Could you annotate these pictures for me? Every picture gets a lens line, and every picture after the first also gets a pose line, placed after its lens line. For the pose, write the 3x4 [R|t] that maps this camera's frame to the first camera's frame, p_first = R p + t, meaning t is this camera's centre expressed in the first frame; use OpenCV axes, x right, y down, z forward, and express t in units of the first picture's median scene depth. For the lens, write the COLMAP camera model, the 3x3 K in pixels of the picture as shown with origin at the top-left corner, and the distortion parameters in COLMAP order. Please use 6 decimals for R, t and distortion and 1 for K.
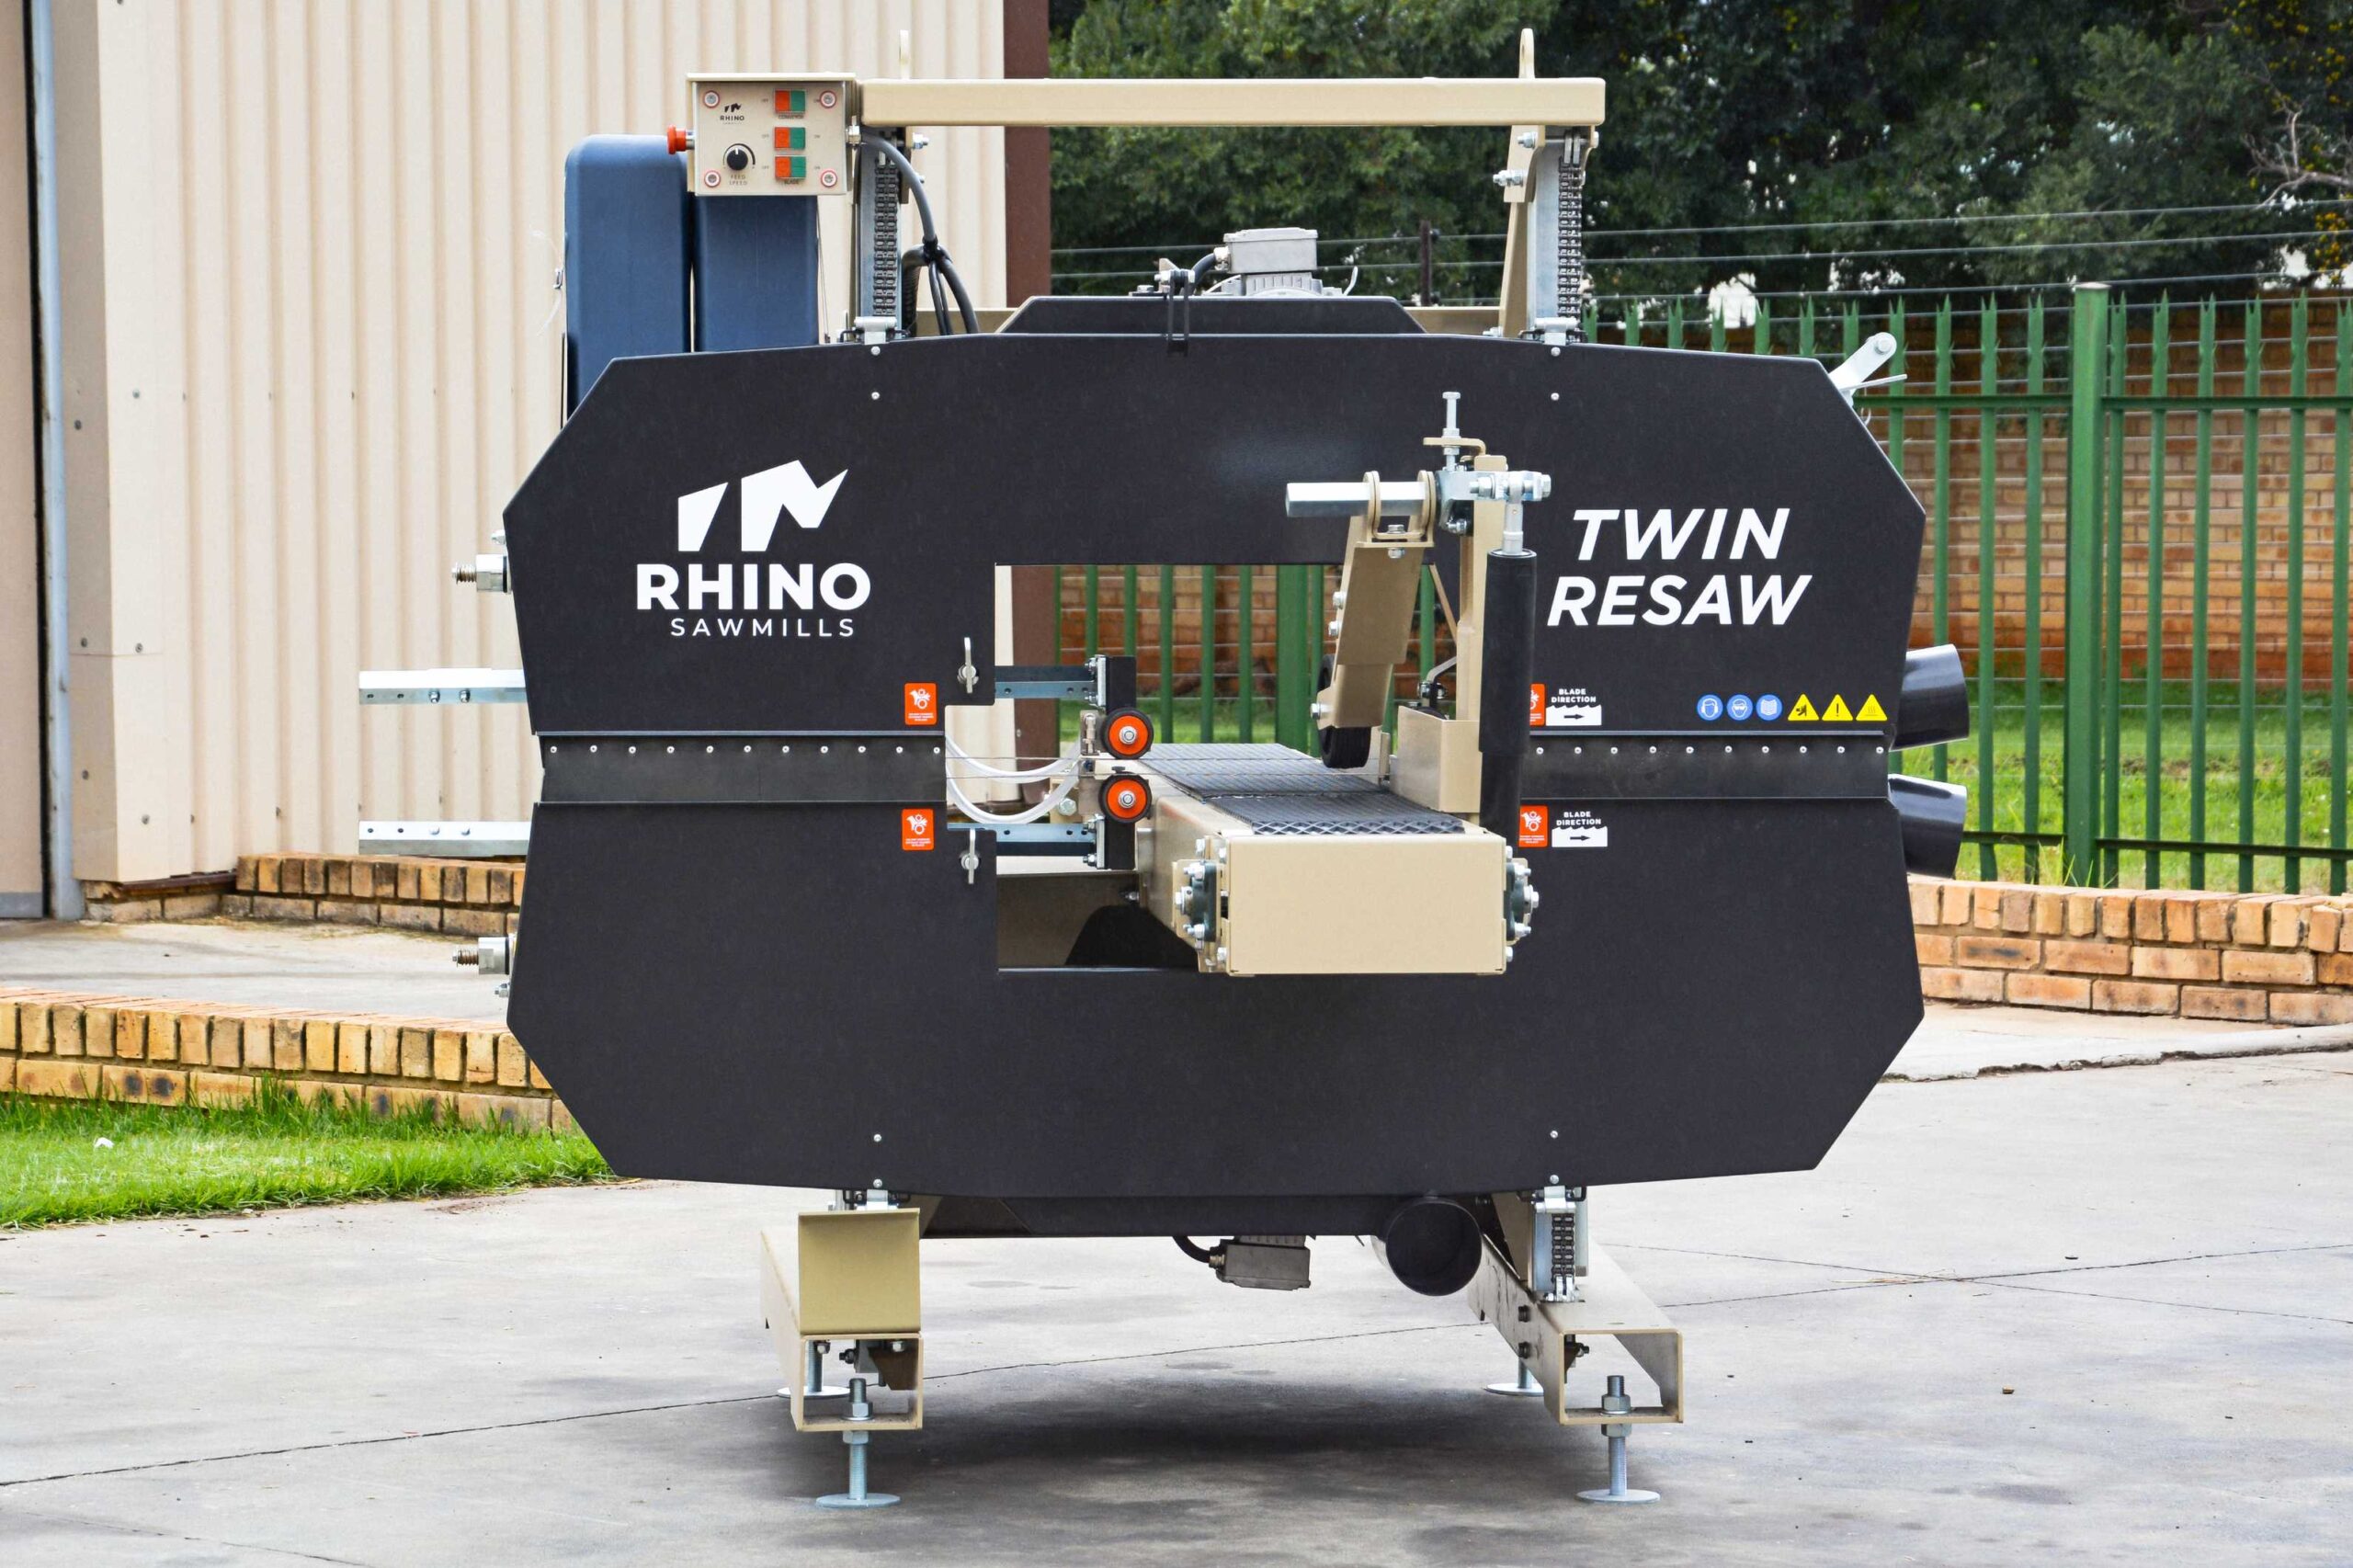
lens RADIAL K [[7298.6, 0, 1173.6], [0, 7298.6, 783.8], [0, 0, 1]] dist [0.550800, 0.000000]
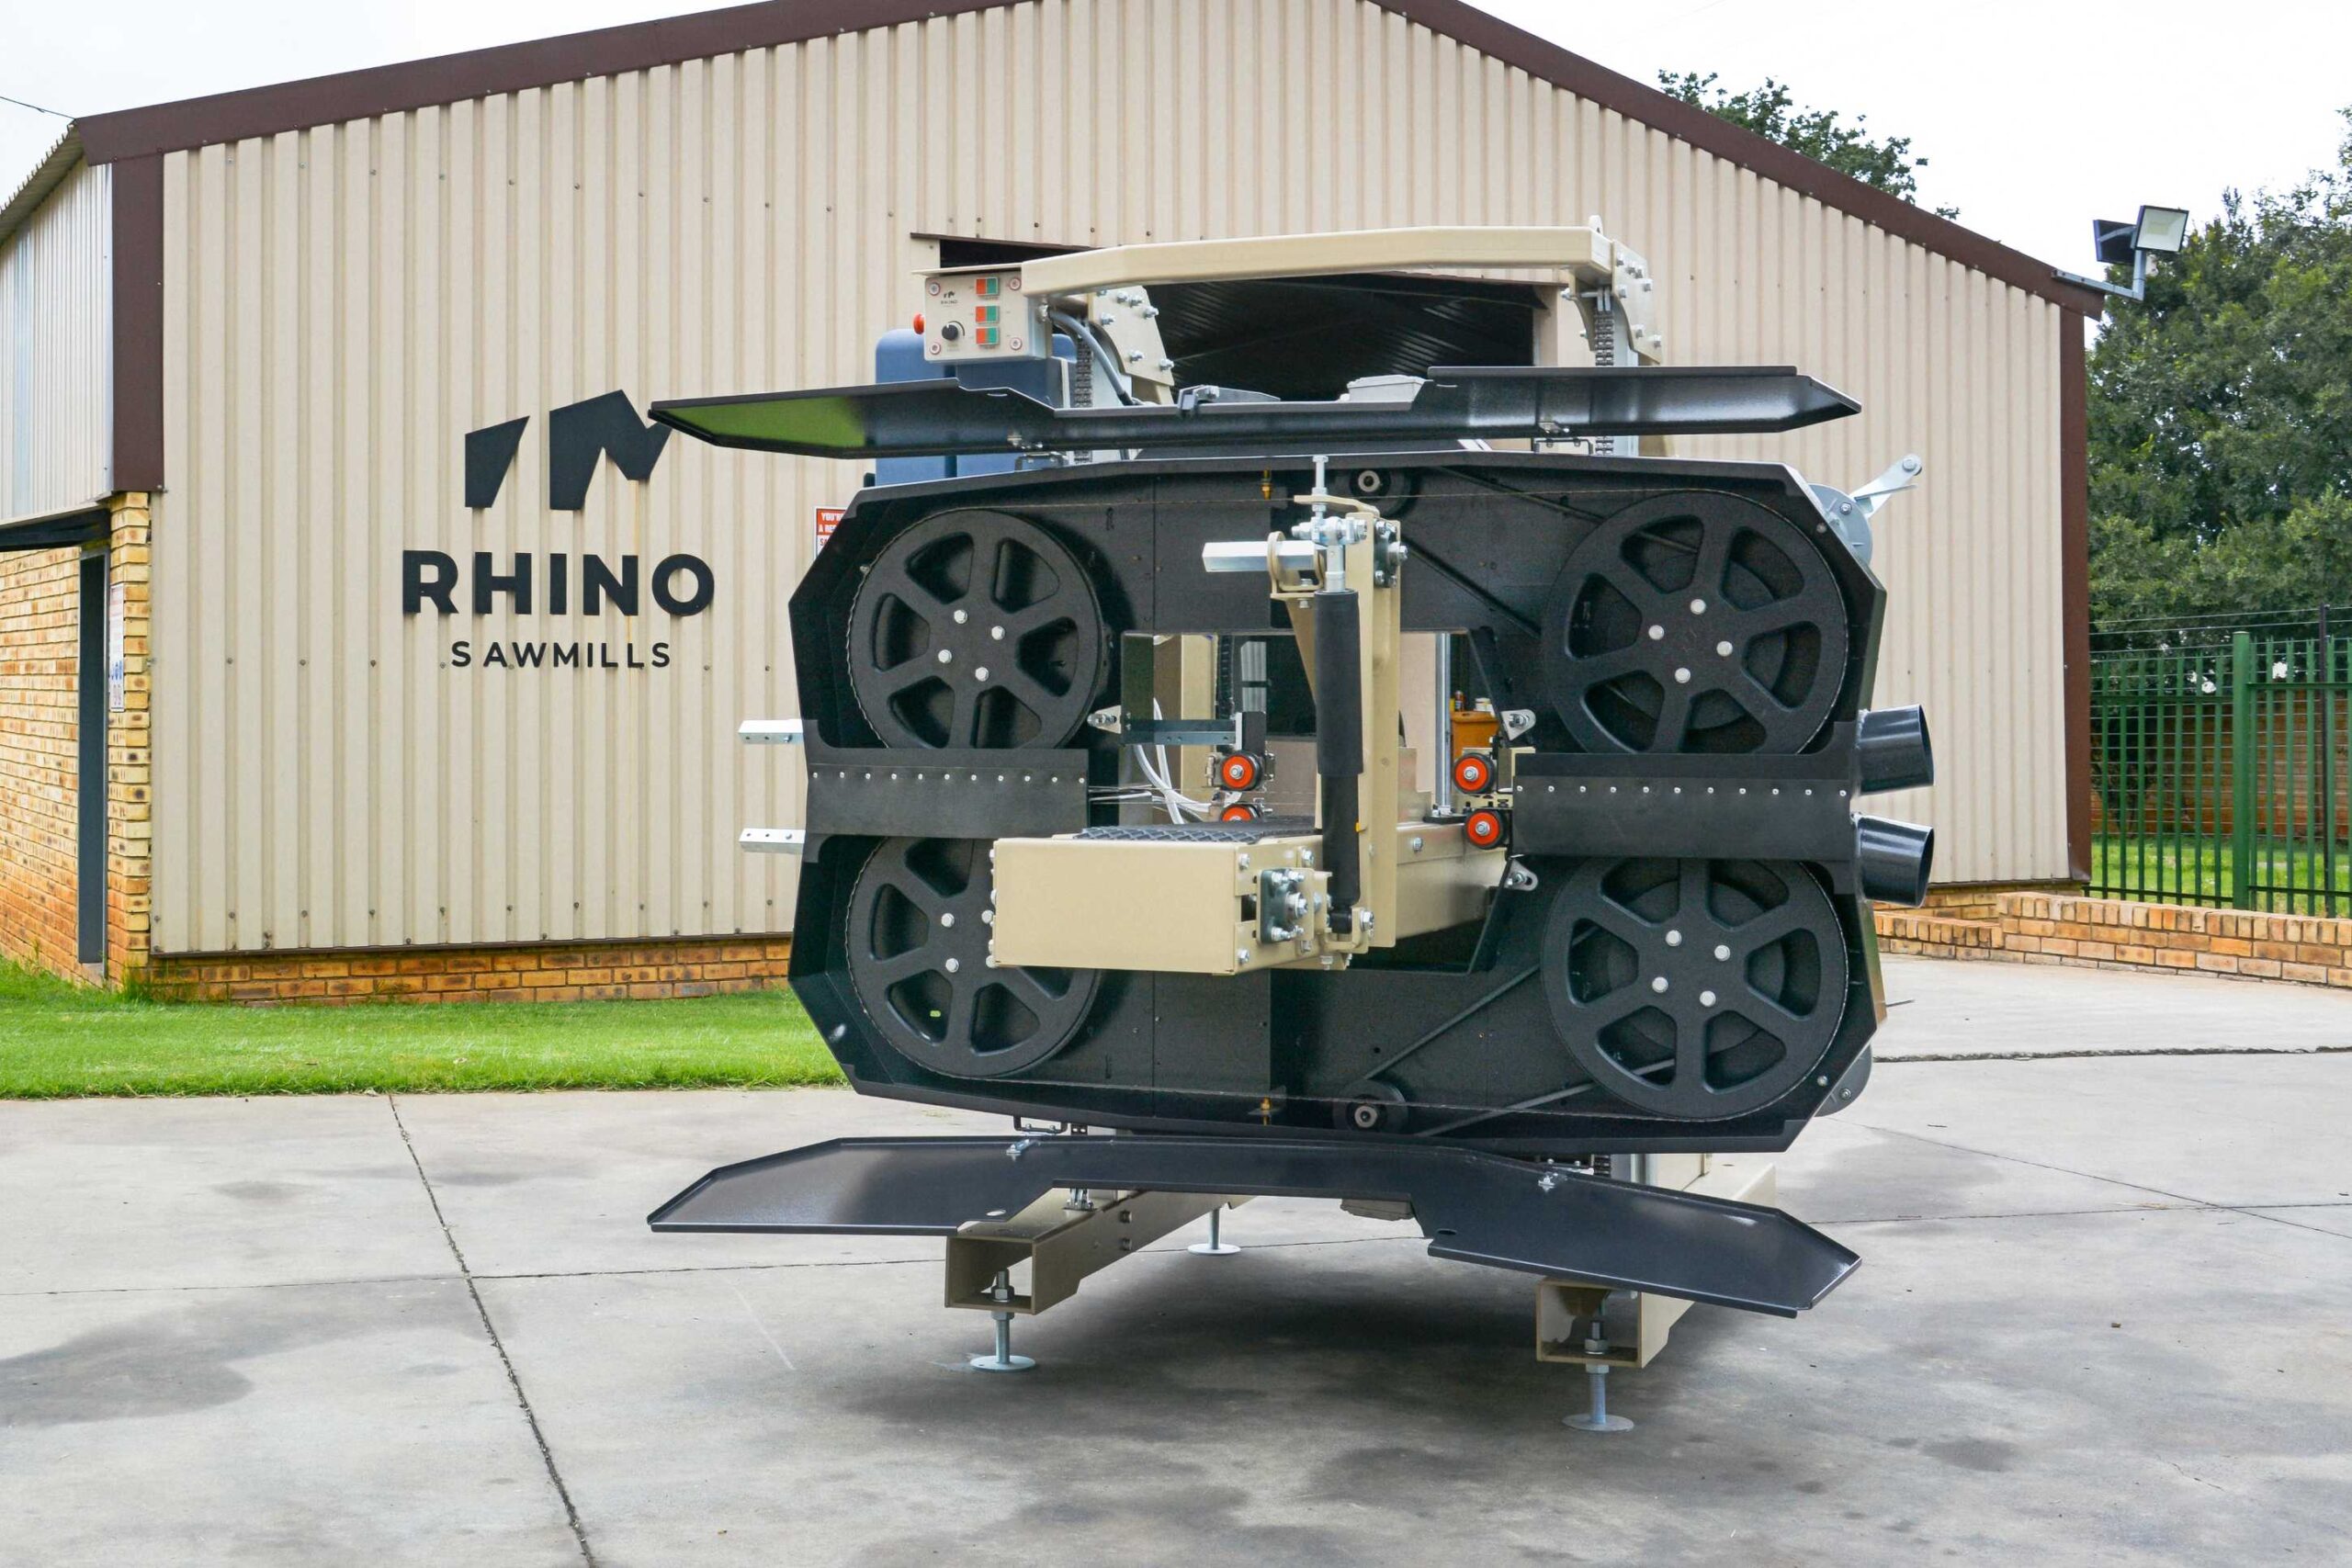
lens RADIAL K [[2883.2, 0, 978.4], [0, 2883.2, 707.8], [0, 0, 1]] dist [0.023105, 0.000000]
pose [[0.907384, 0.002655, -0.420295, 0.164426], [-0.024386, 0.998628, -0.046339, 0.006692], [0.419596, 0.052297, 0.906203, 0.534327]]
